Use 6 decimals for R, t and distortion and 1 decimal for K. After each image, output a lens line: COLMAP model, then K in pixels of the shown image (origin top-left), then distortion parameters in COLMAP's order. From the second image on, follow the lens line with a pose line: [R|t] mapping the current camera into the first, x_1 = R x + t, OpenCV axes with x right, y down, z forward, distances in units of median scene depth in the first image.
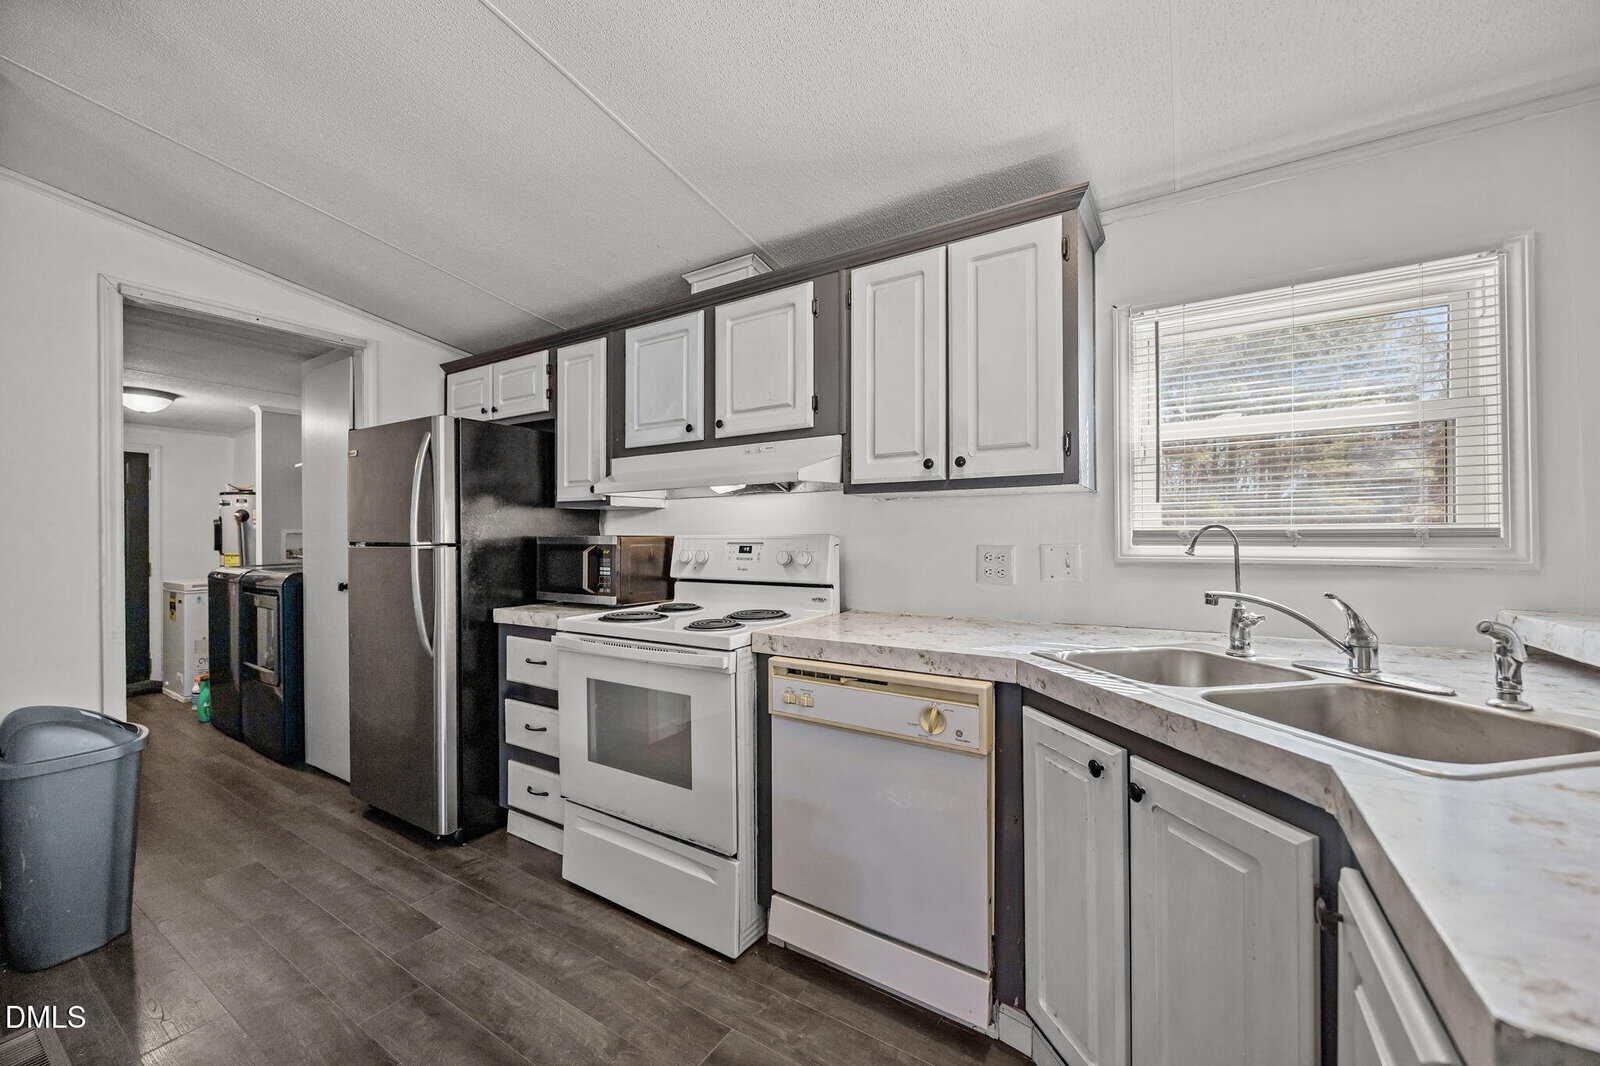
lens RADIAL K [[606.9, 0, 804.5], [0, 606.9, 534.6], [0, 0, 1]] dist [-0.004181, -0.000002]
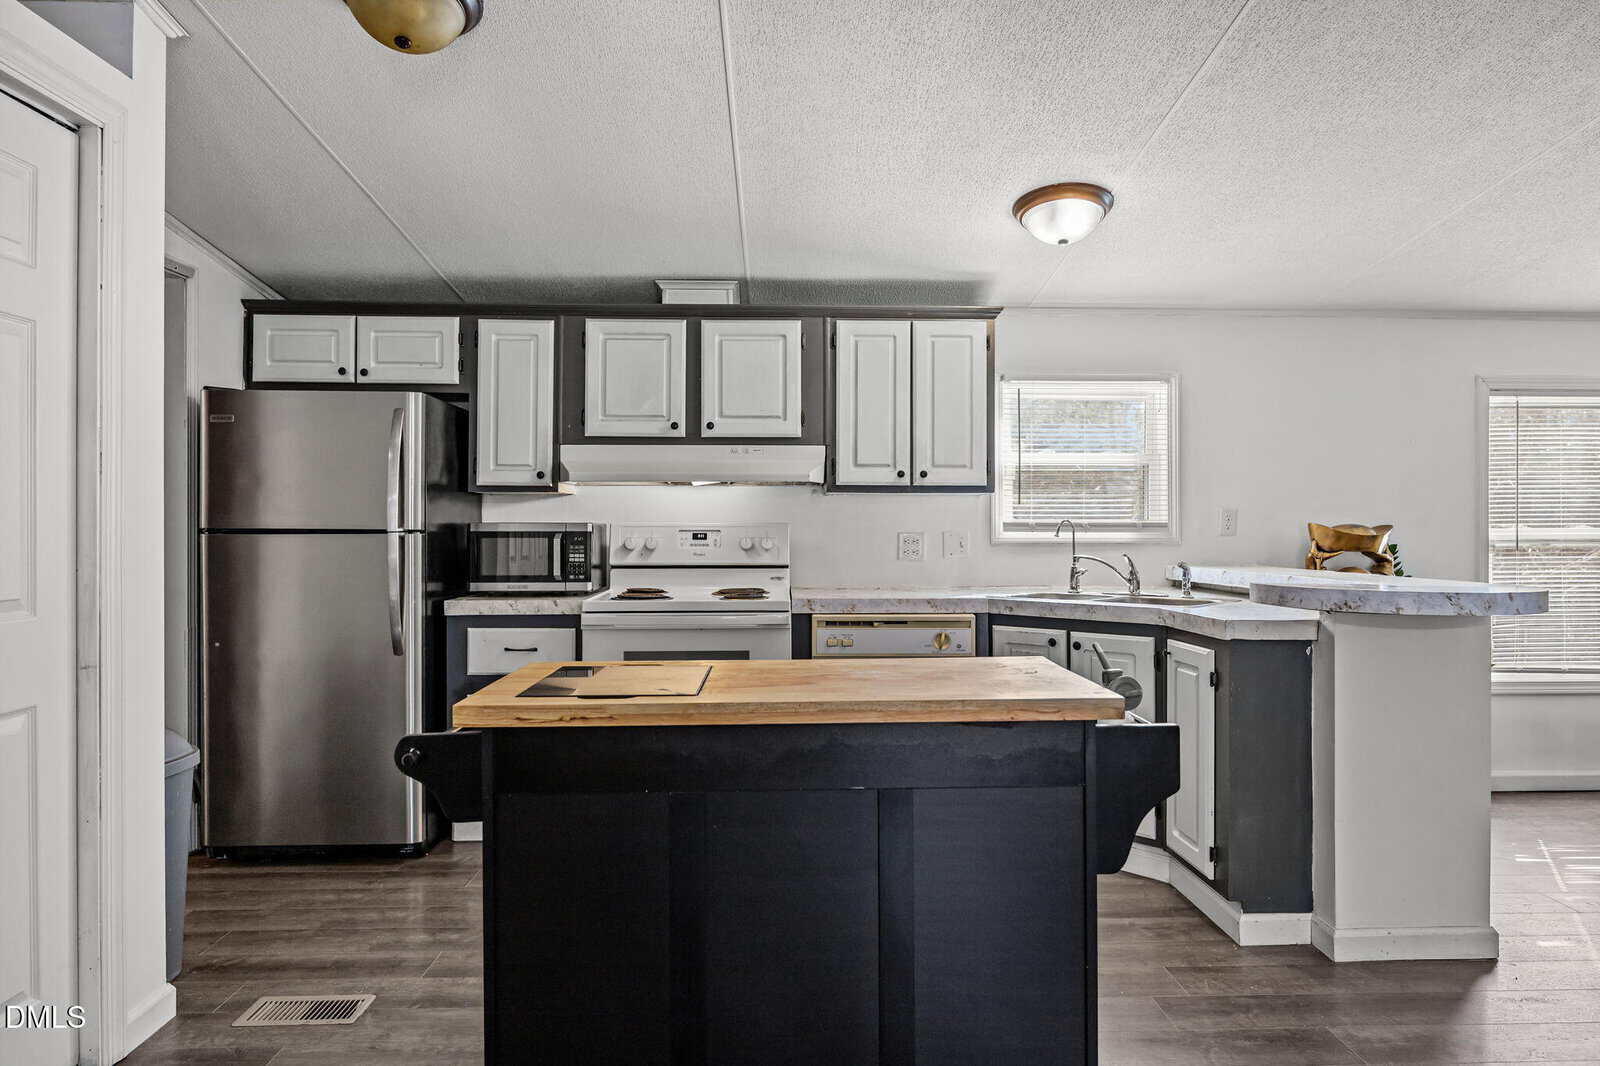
lens RADIAL K [[934.4, 0, 799.3], [0, 934.4, 526.0], [0, 0, 1]] dist [-0.012583, 0.002898]
pose [[0.836398, 0.005731, 0.548093, -1.023664], [-0.006584, 0.999978, -0.000409, 0.005942], [-0.548083, -0.003267, 0.836417, -0.596570]]
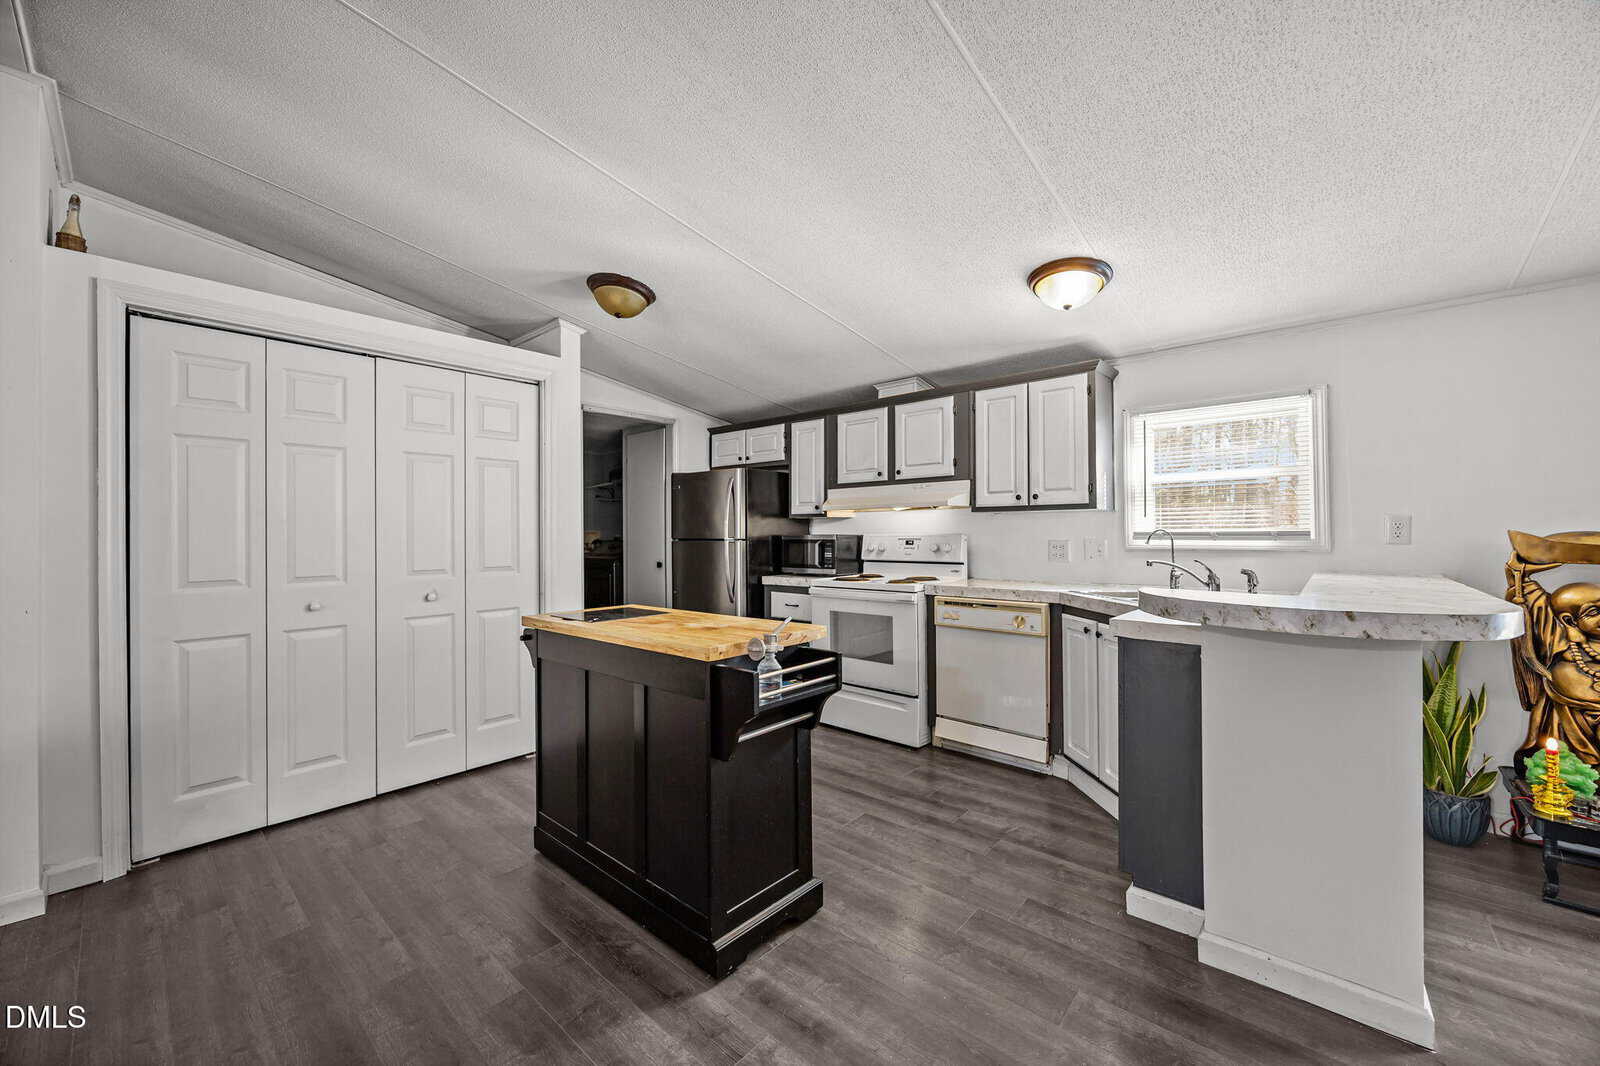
lens RADIAL K [[606.9, 0, 805.2], [0, 606.9, 528.3], [0, 0, 1]] dist [-0.004181, -0.000002]
pose [[0.986980, -0.001814, -0.160833, -0.132096], [0.000677, 0.999974, -0.007124, -0.004814], [0.160842, 0.006923, 0.986956, -0.863876]]
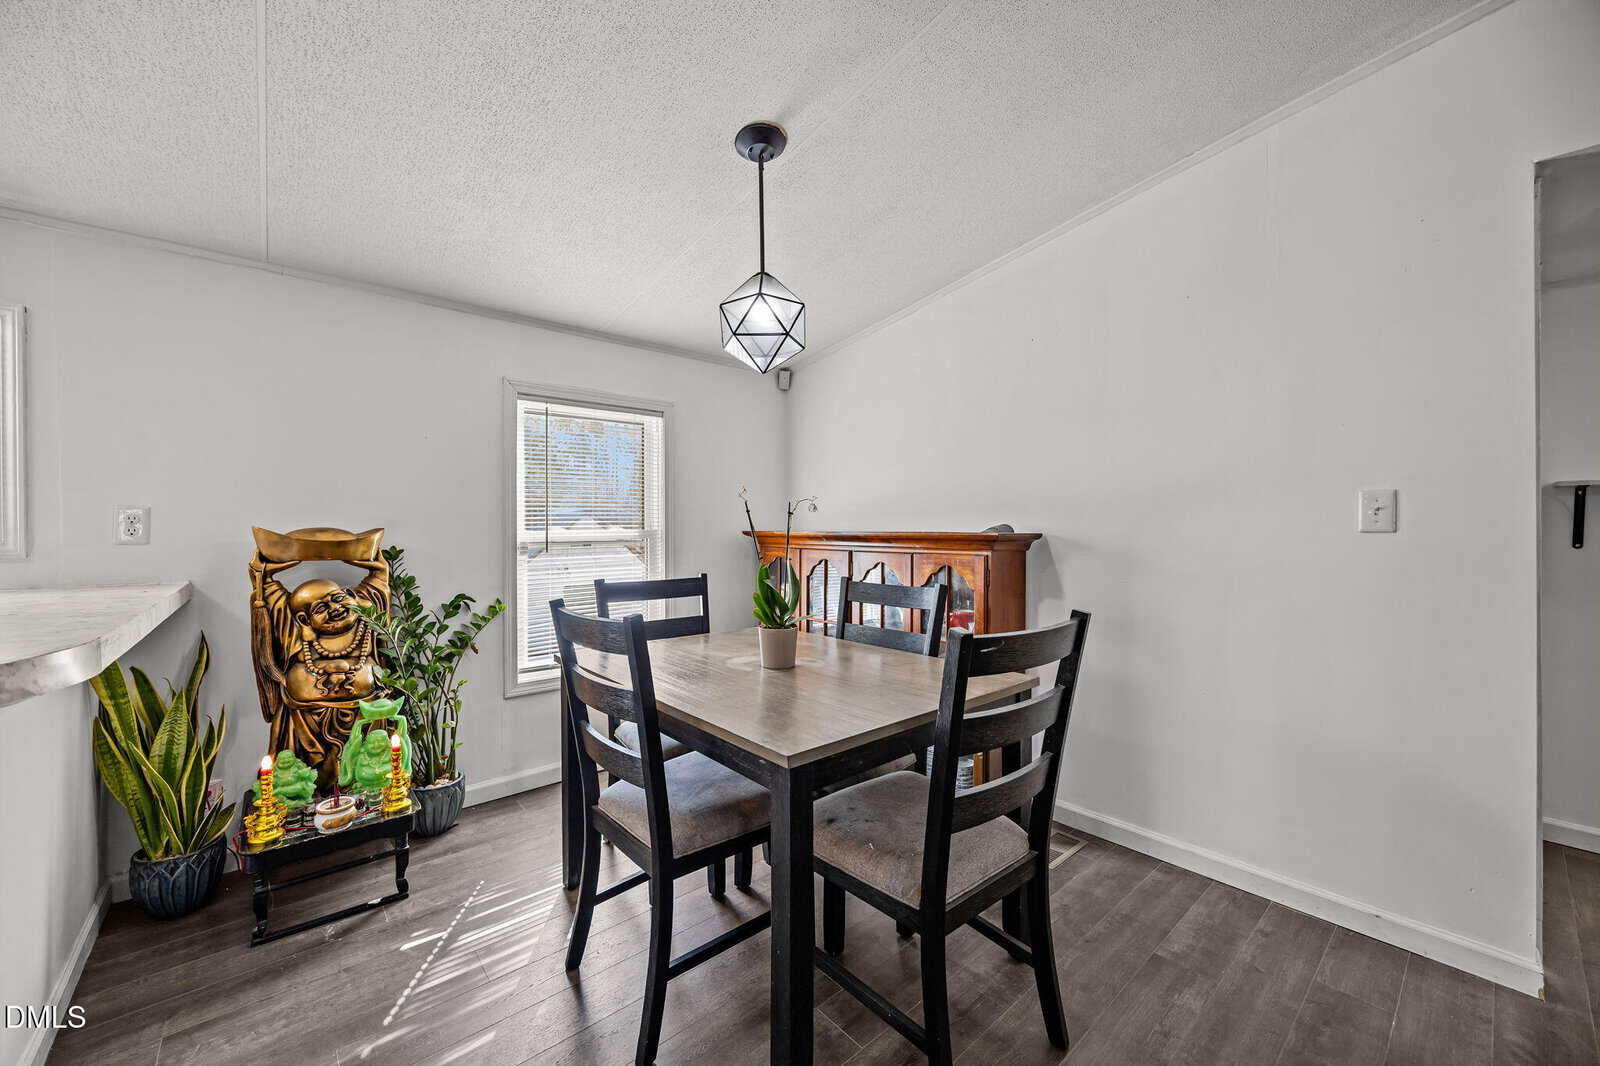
lens RADIAL K [[606.9, 0, 799.2], [0, 606.9, 529.3], [0, 0, 1]] dist [-0.004181, -0.000002]
pose [[0.286992, 0.002526, 0.957930, 0.283463], [0.004020, 0.999985, -0.003841, 0.004426], [-0.957925, 0.004953, 0.286977, -0.703544]]
